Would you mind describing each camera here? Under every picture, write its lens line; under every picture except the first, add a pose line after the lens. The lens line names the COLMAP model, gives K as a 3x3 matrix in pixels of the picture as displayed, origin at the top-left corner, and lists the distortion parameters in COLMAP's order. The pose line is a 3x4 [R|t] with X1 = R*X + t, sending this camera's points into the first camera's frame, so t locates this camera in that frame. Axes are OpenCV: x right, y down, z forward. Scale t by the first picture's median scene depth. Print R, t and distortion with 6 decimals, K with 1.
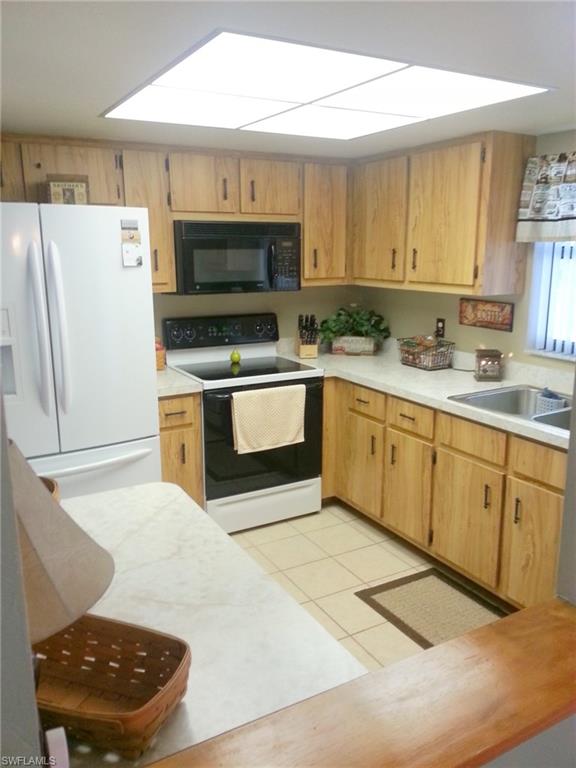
lens RADIAL K [[620.1, 0, 291.6], [0, 620.1, 379.5], [0, 0, 1]] dist [0.061881, -0.086030]
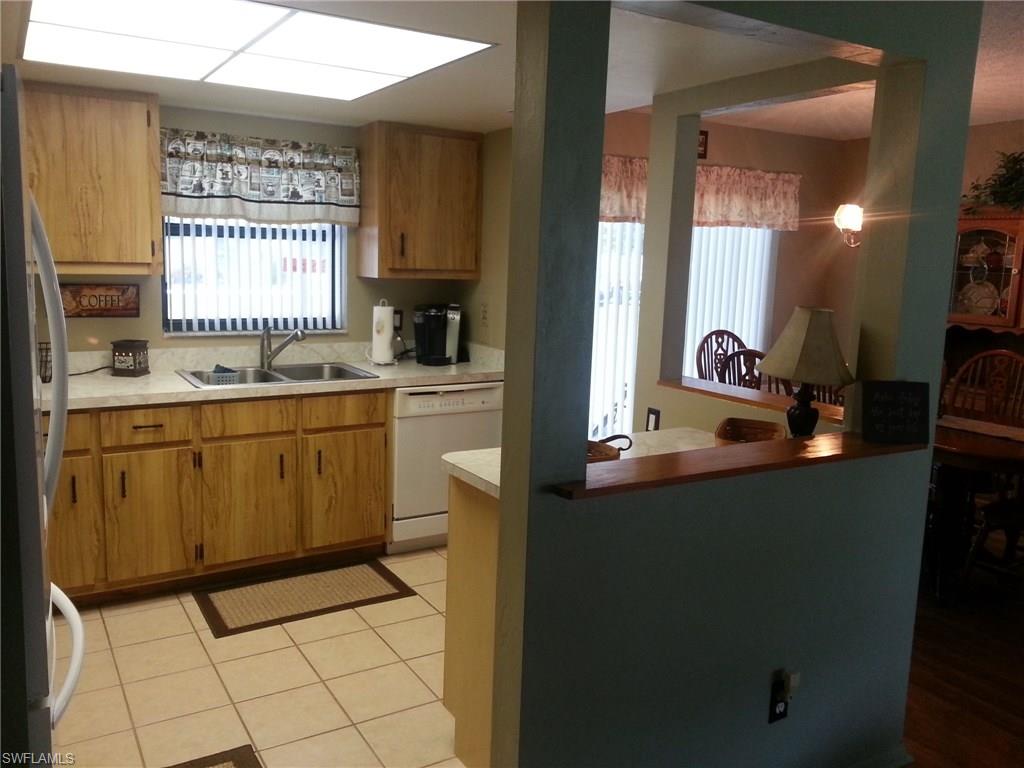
lens RADIAL K [[826.8, 0, 493.5], [0, 826.8, 377.6], [0, 0, 1]] dist [0.061881, -0.086030]
pose [[-0.014052, -0.147063, 0.989027, -0.815699], [0.185274, 0.971614, 0.147106, -0.071714], [-0.982586, 0.185308, 0.013594, 0.495660]]
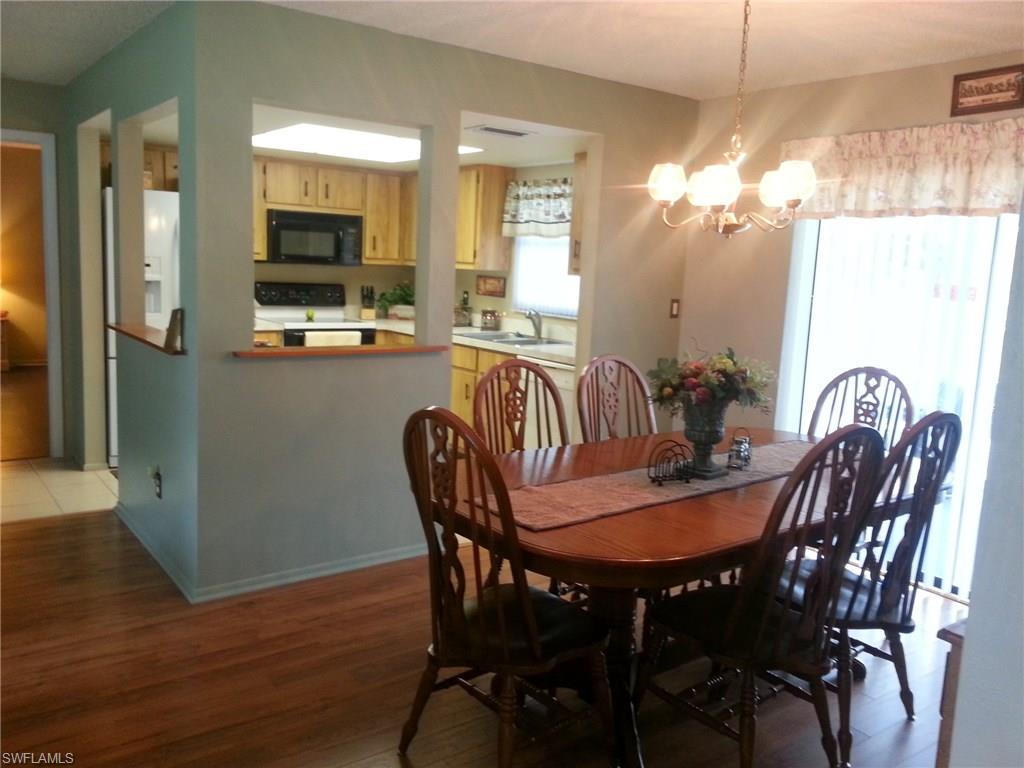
lens RADIAL K [[826.8, 0, 500.3], [0, 826.8, 363.1], [0, 0, 1]] dist [0.061881, -0.086030]
pose [[0.992356, 0.031878, 0.119218, 0.115822], [-0.021378, 0.995861, -0.088338, 0.238715], [-0.121541, 0.085114, 0.988930, -0.863499]]
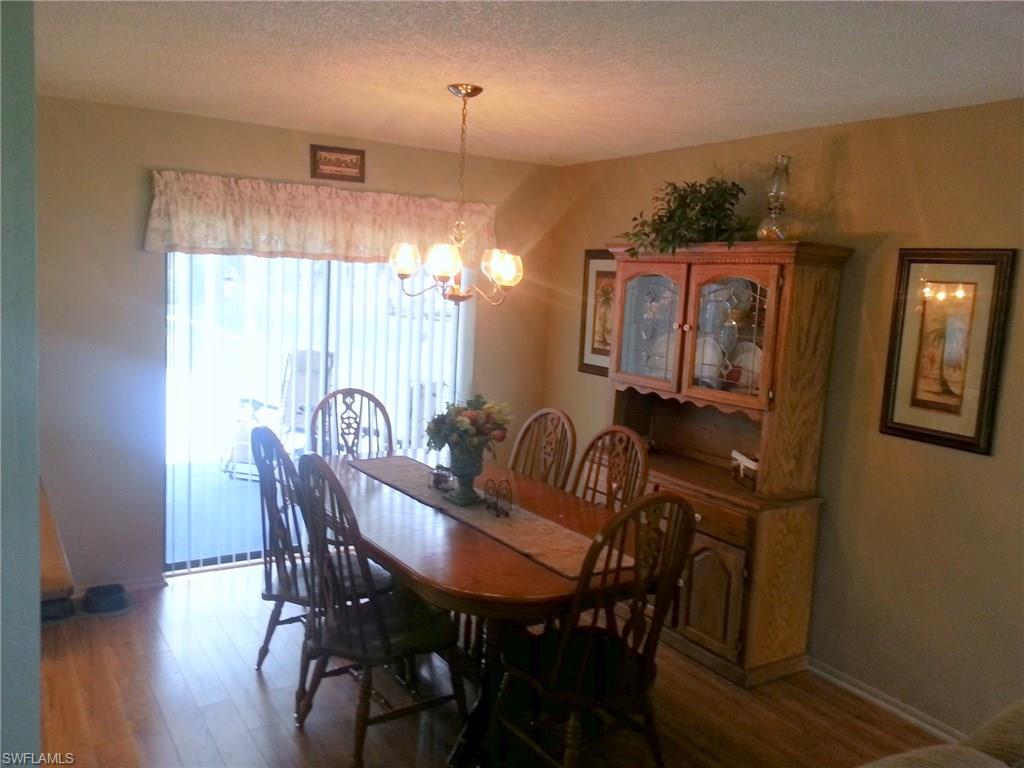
lens RADIAL K [[826.8, 0, 506.5], [0, 826.8, 371.3], [0, 0, 1]] dist [0.061881, -0.086030]
pose [[-0.038370, -0.116184, 0.992486, -0.555581], [0.166063, 0.978665, 0.120986, 0.006940], [-0.985368, 0.169457, -0.018258, -0.123286]]
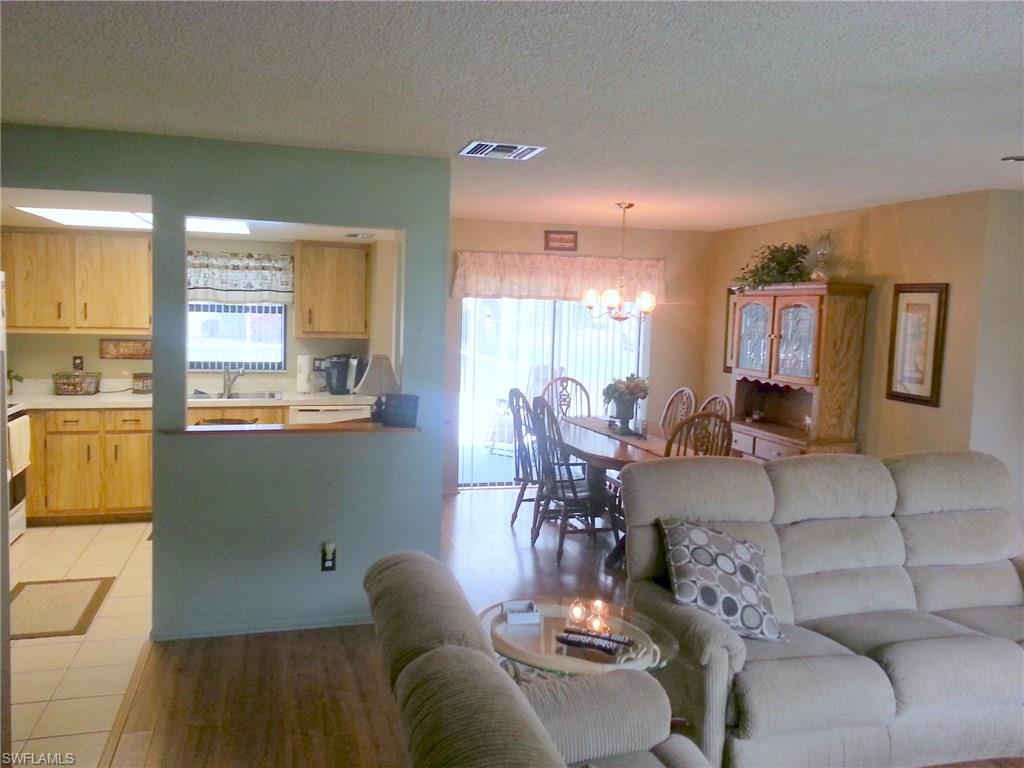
lens RADIAL K [[826.8, 0, 508.5], [0, 826.8, 374.1], [0, 0, 1]] dist [0.061881, -0.086030]
pose [[0.244537, -0.073914, 0.966819, -1.333356], [0.180035, 0.983214, 0.029631, 0.051136], [-0.952780, 0.166816, 0.253739, -0.298484]]
